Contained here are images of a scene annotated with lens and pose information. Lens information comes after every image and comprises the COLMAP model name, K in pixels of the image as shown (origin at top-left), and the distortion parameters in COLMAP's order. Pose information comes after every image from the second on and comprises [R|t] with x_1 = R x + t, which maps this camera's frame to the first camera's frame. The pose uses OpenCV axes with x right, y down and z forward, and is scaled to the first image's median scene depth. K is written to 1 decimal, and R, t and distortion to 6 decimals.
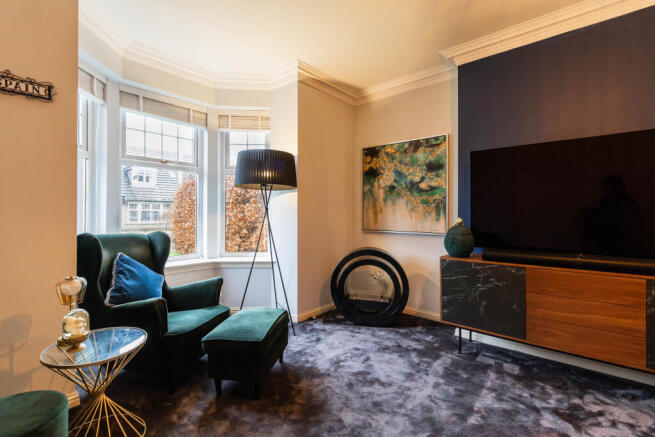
lens RADIAL K [[307.1, 0, 330.8], [0, 307.1, 213.4], [0, 0, 1]] dist [0.003755, 0.000222]
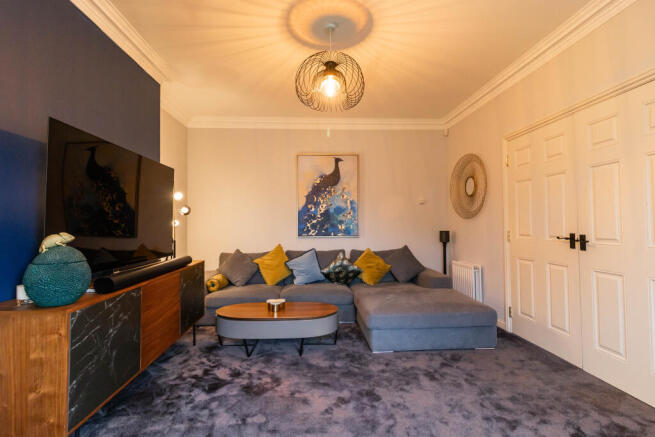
lens RADIAL K [[307.1, 0, 330.8], [0, 307.1, 213.4], [0, 0, 1]] dist [0.003755, 0.000222]
pose [[-0.698899, 0.021263, 0.714905, -0.296702], [-0.001780, 0.999503, -0.031468, -0.003086], [-0.715219, -0.023265, -0.698513, 0.983907]]
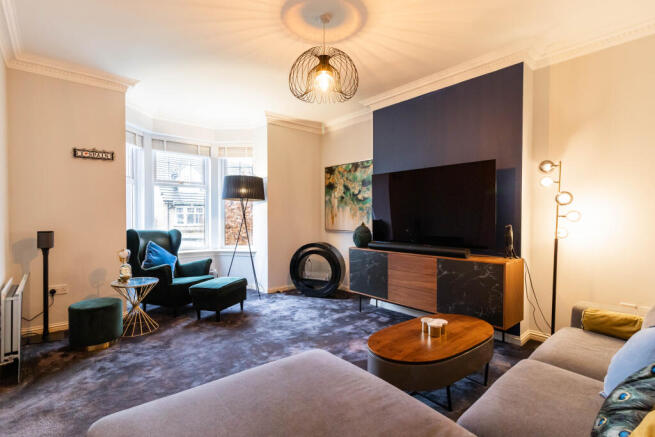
lens RADIAL K [[327.3, 0, 328.0], [0, 327.3, 222.4], [0, 0, 1]] dist [0.018290, 0.000330]
pose [[0.987469, 0.001195, -0.157807, 0.477569], [0.001964, 0.999801, 0.019860, -0.008550], [0.157799, -0.019921, 0.987270, -0.534860]]
